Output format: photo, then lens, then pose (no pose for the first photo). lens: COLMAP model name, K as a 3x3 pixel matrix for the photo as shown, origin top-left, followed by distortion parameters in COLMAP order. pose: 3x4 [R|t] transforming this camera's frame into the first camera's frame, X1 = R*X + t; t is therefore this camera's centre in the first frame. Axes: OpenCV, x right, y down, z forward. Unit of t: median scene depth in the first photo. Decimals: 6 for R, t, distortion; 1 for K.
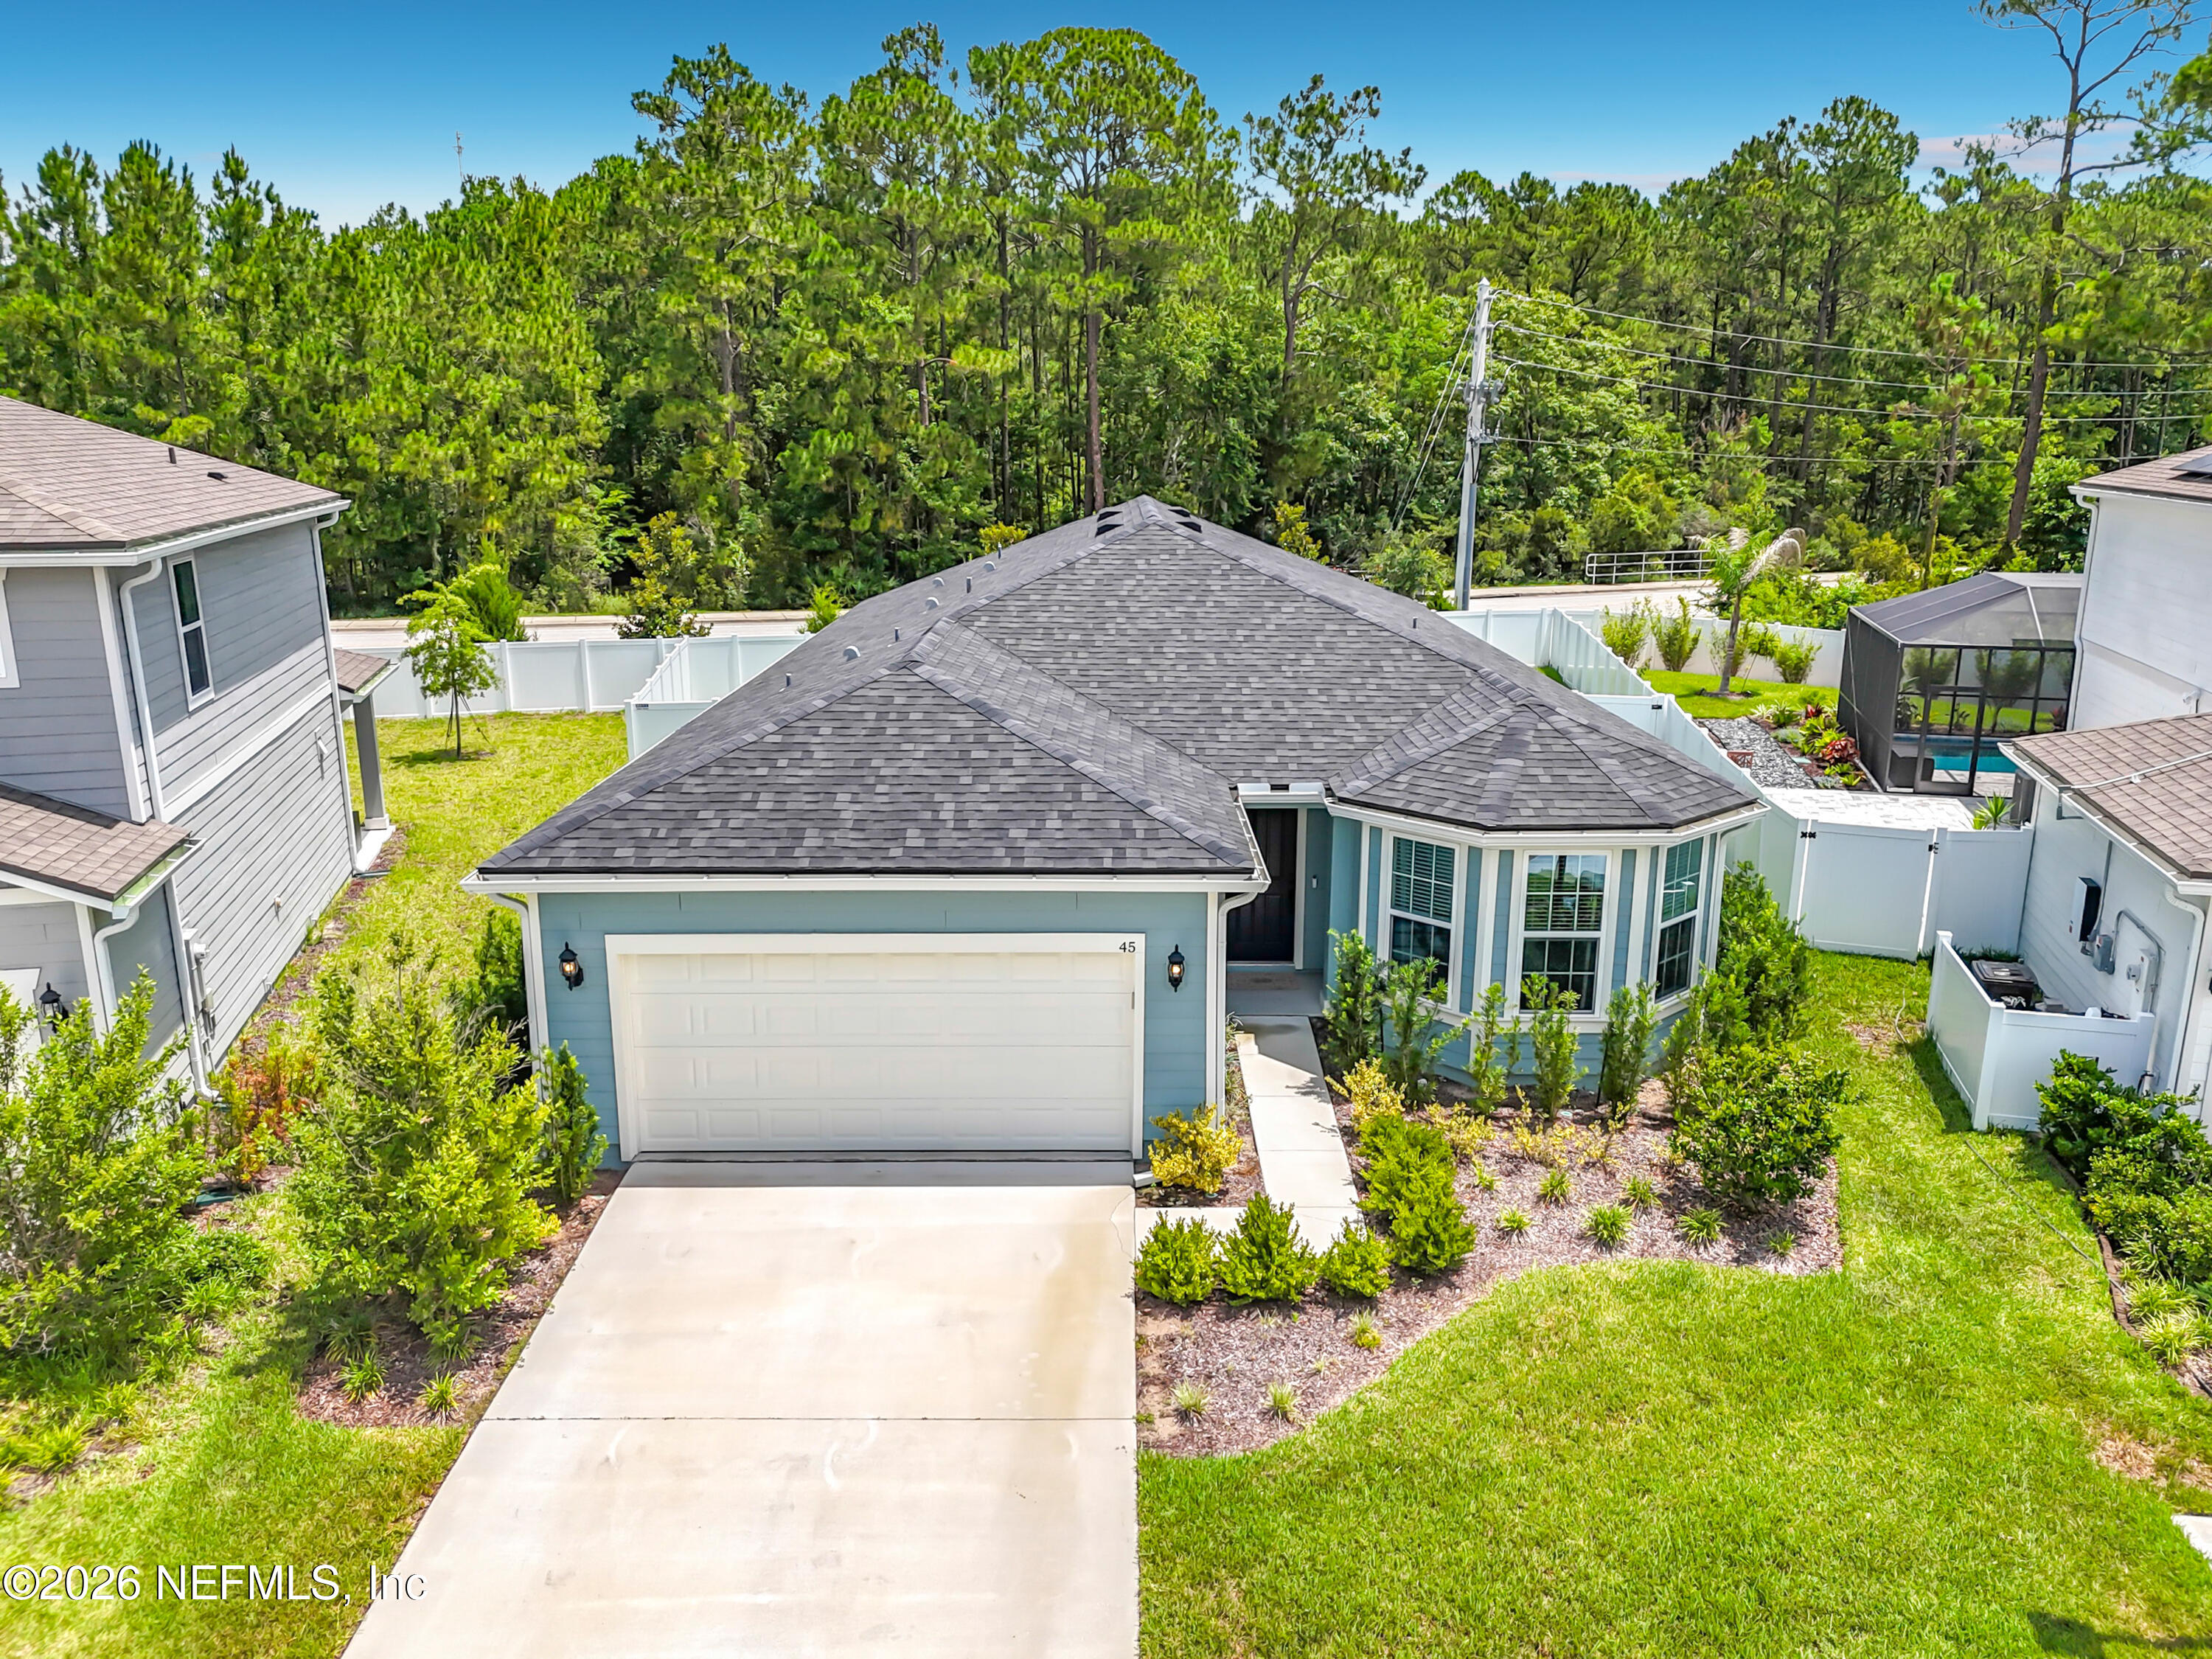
lens RADIAL K [[1679.5, 0, 1113.9], [0, 1679.5, 873.9], [0, 0, 1]] dist [0.043409, -0.049368]
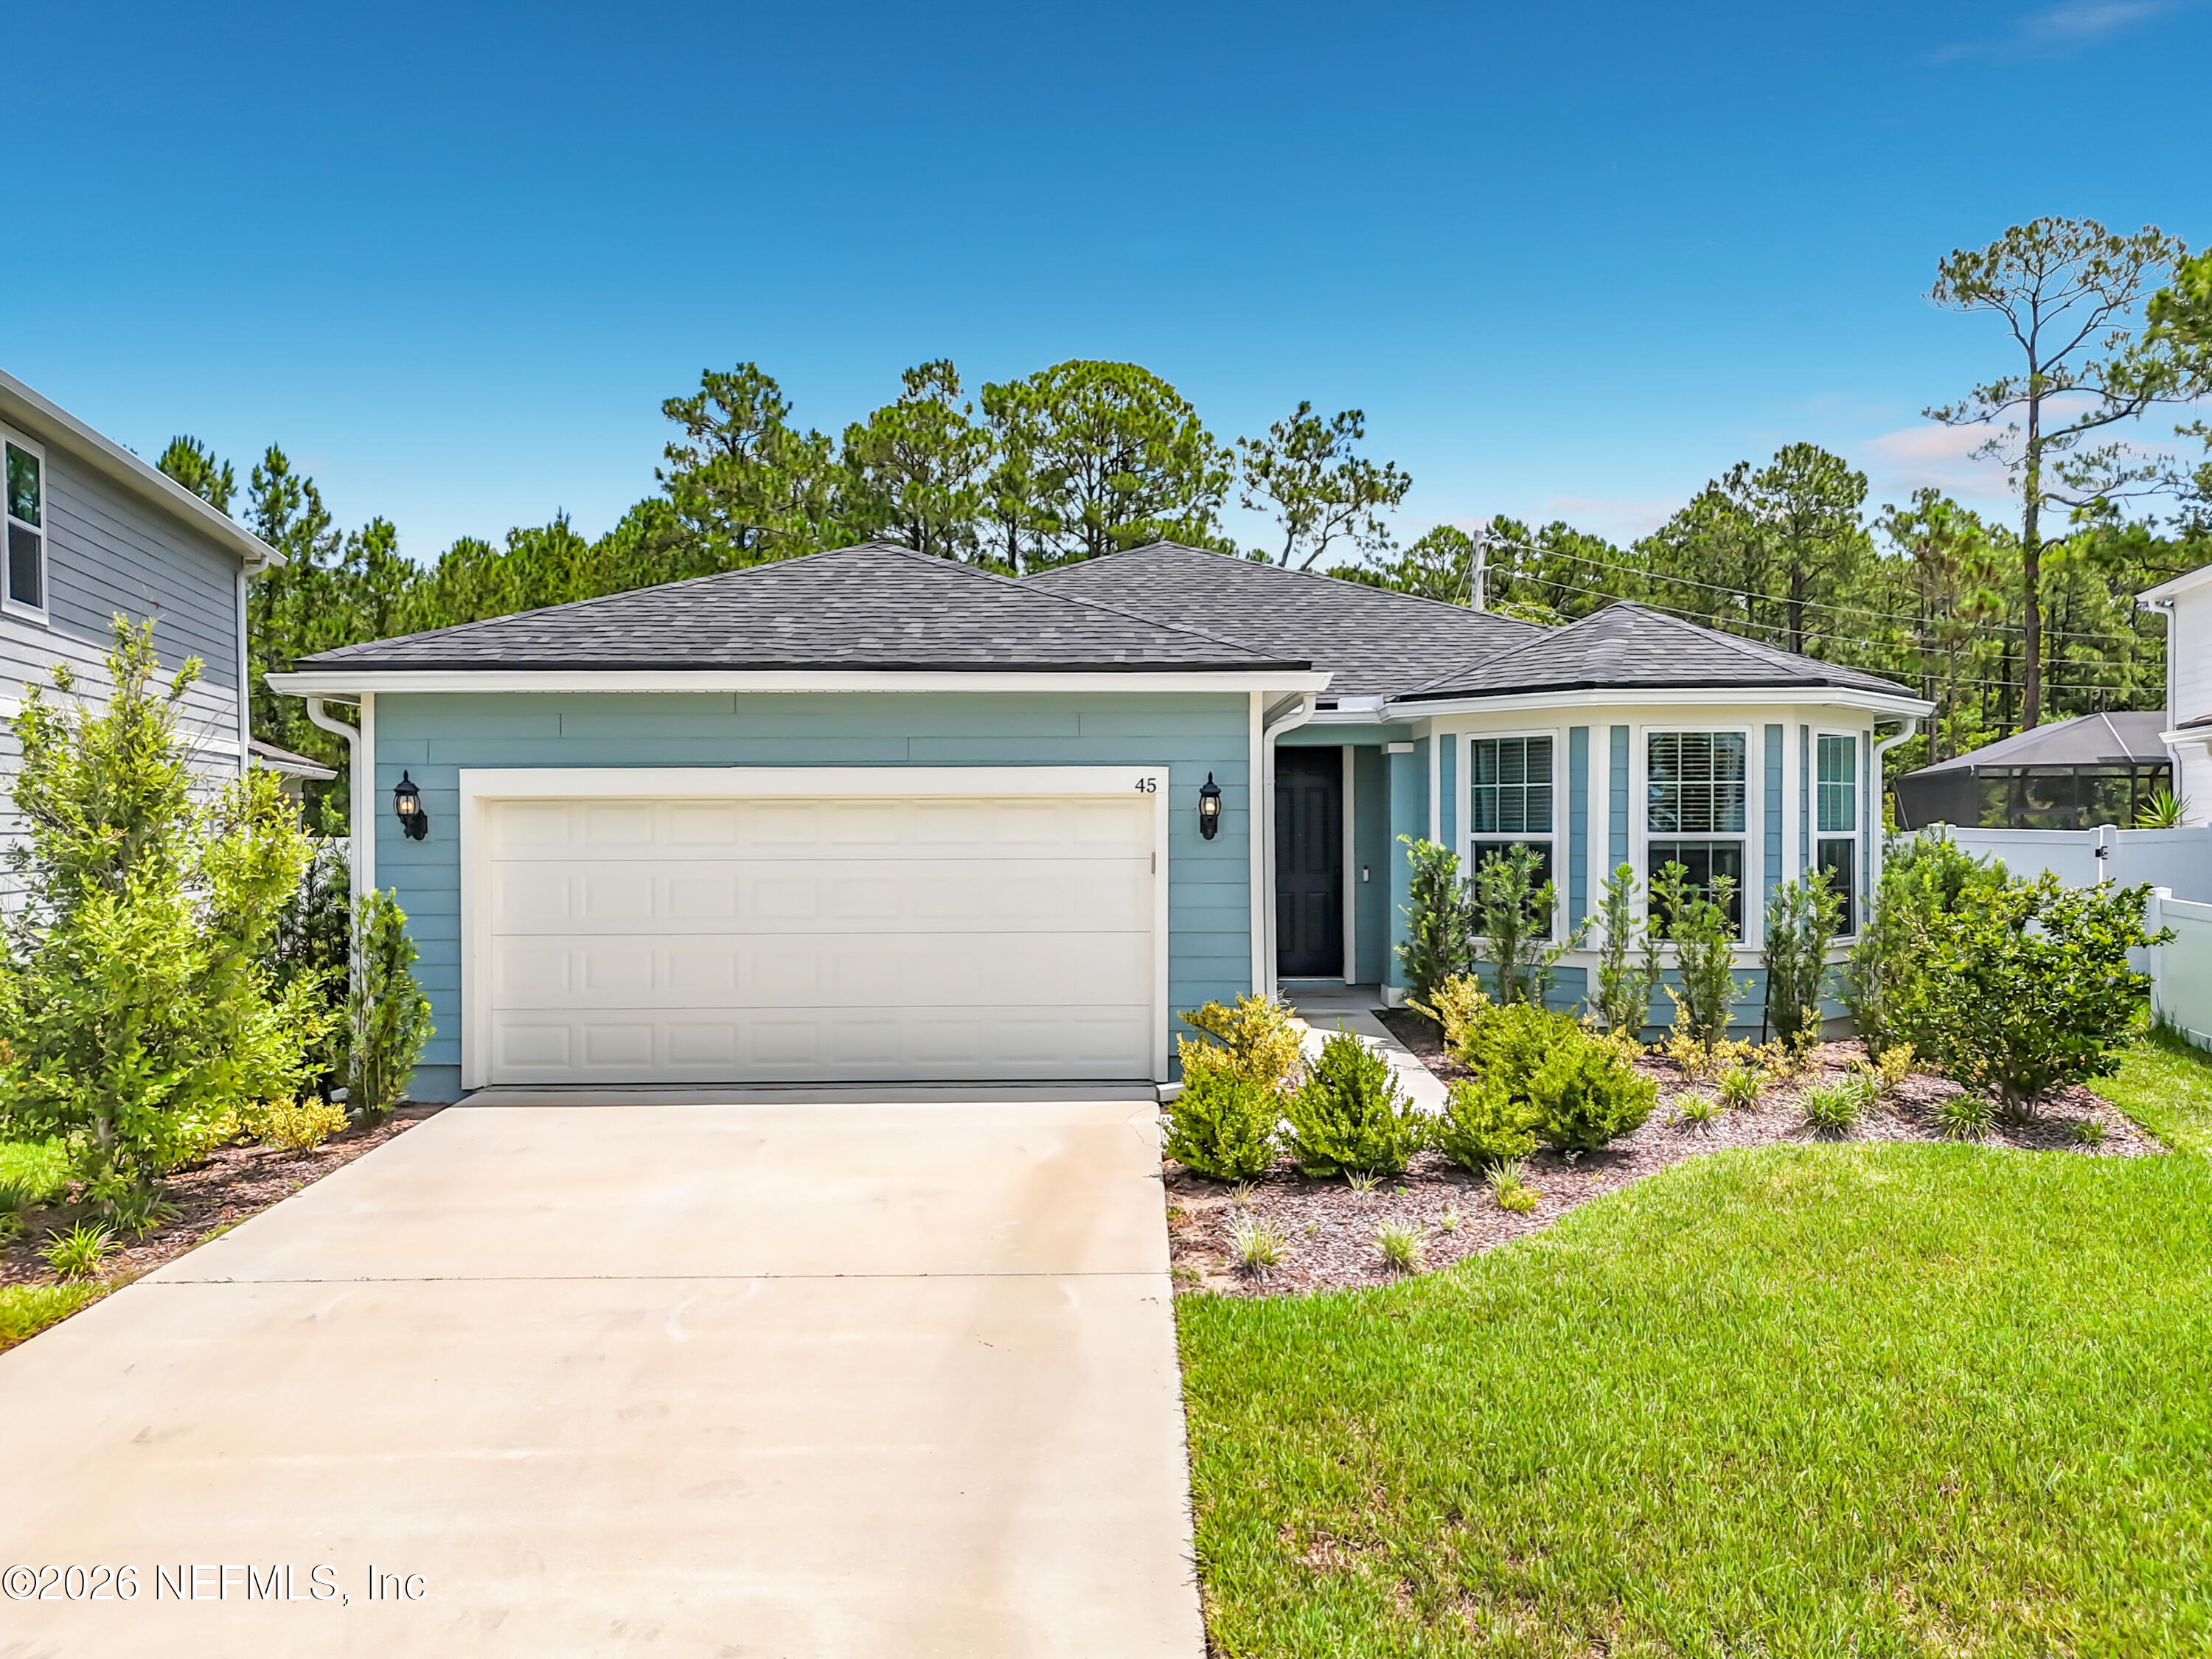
lens RADIAL K [[1618.9, 0, 1117.5], [0, 1618.9, 858.6], [0, 0, 1]] dist [0.056595, -0.035039]
pose [[0.999983, -0.005748, 0.000464, -0.003718], [0.005694, 0.971467, -0.237105, 0.178149], [0.000912, 0.237104, 0.971484, 0.207294]]
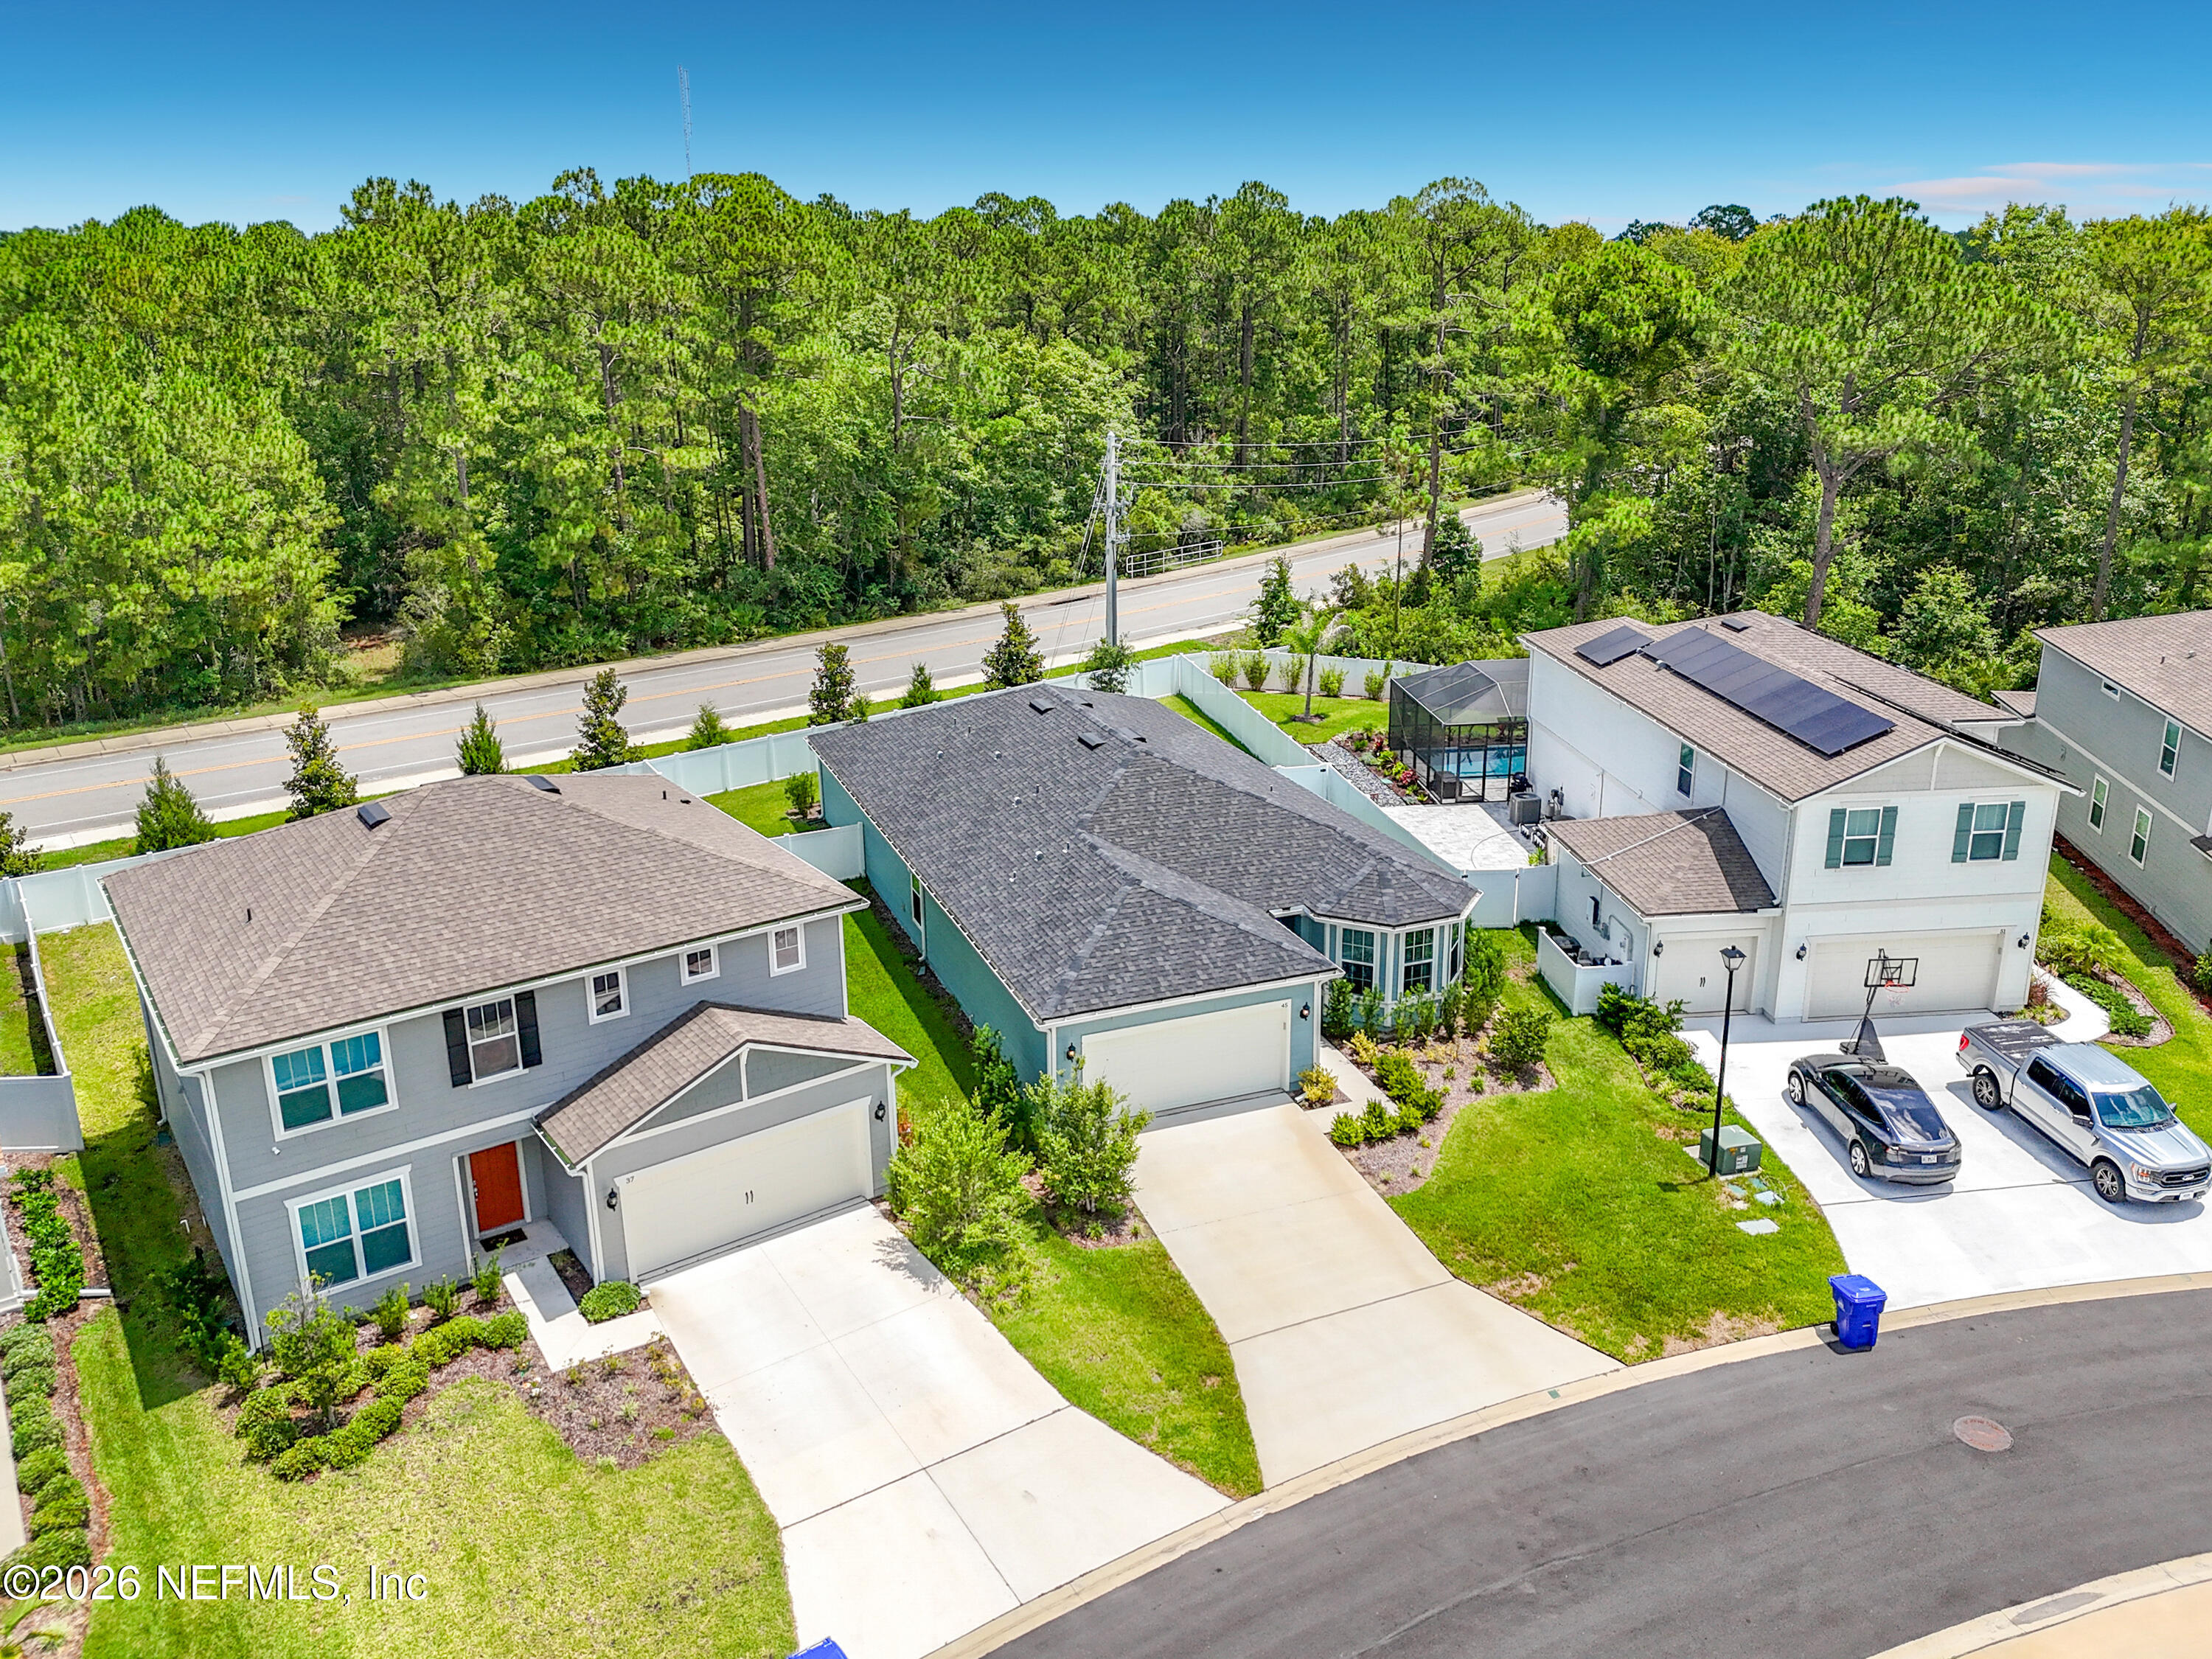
lens RADIAL K [[1658.7, 0, 1113.9], [0, 1658.7, 781.7], [0, 0, 1]] dist [0.044503, -0.067781]
pose [[0.932290, -0.116207, 0.342536, -0.705445], [0.104101, 0.993122, 0.053587, -0.302120], [-0.346407, -0.014300, 0.937975, -0.805931]]
